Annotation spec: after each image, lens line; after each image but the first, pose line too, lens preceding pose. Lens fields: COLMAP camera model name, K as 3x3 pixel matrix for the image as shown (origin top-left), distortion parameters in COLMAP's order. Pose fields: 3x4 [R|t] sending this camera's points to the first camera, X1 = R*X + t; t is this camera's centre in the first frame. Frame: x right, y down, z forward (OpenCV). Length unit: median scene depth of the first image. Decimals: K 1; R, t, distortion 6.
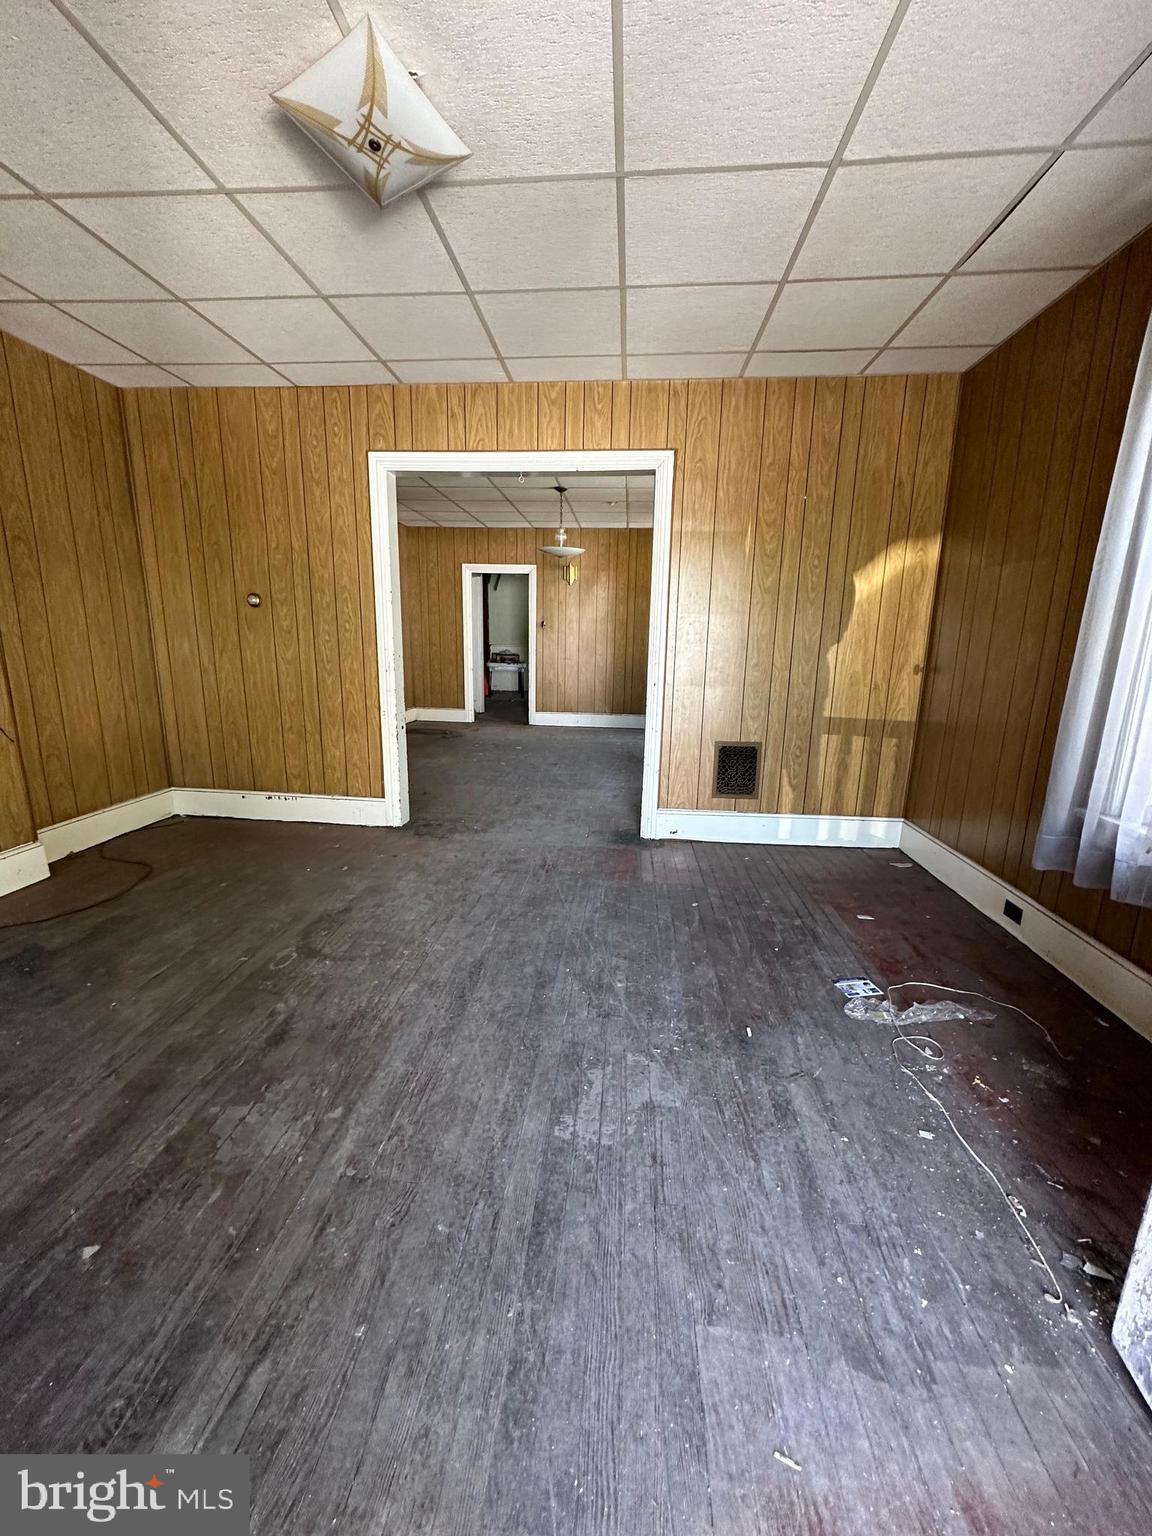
lens RADIAL K [[611.0, 0, 576.6], [0, 611.0, 768.9], [0, 0, 1]] dist [-0.007244, 0.001432]
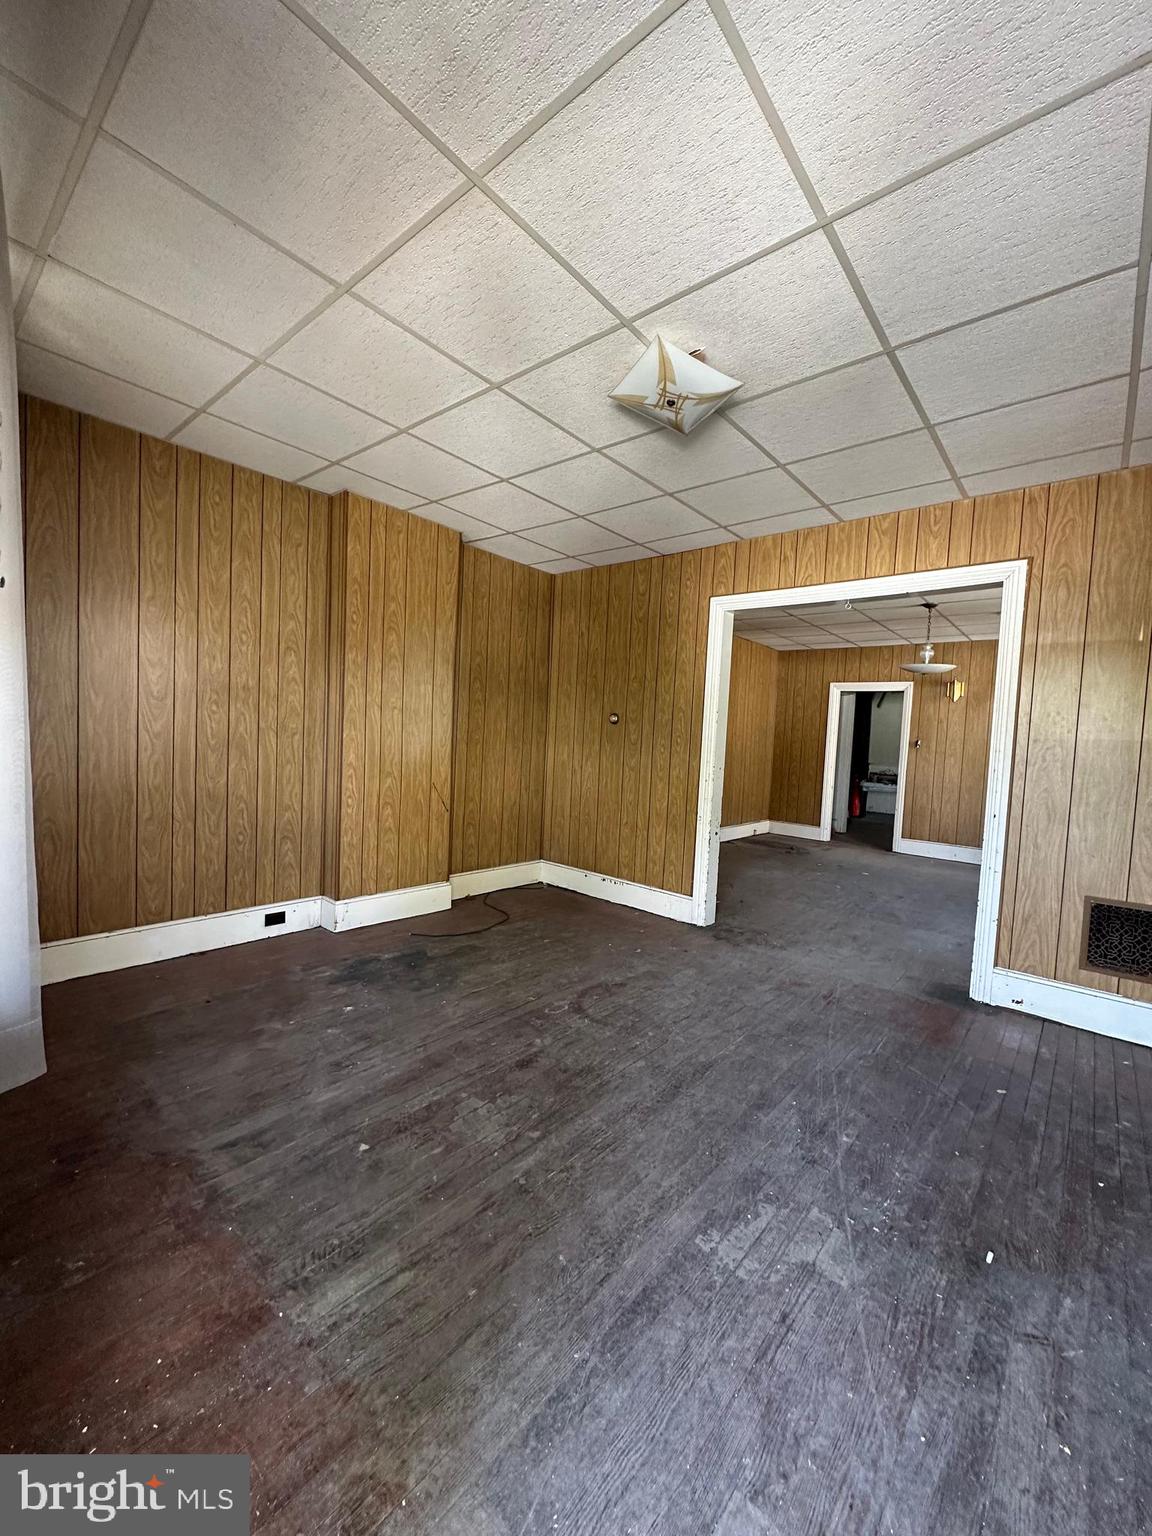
lens RADIAL K [[611.0, 0, 574.4], [0, 611.0, 767.8], [0, 0, 1]] dist [-0.007244, 0.001432]
pose [[0.809337, 0.050433, -0.585176, 0.213469], [-0.157447, 0.978472, -0.133430, 0.002467], [0.565848, 0.200124, 0.799854, -0.041266]]
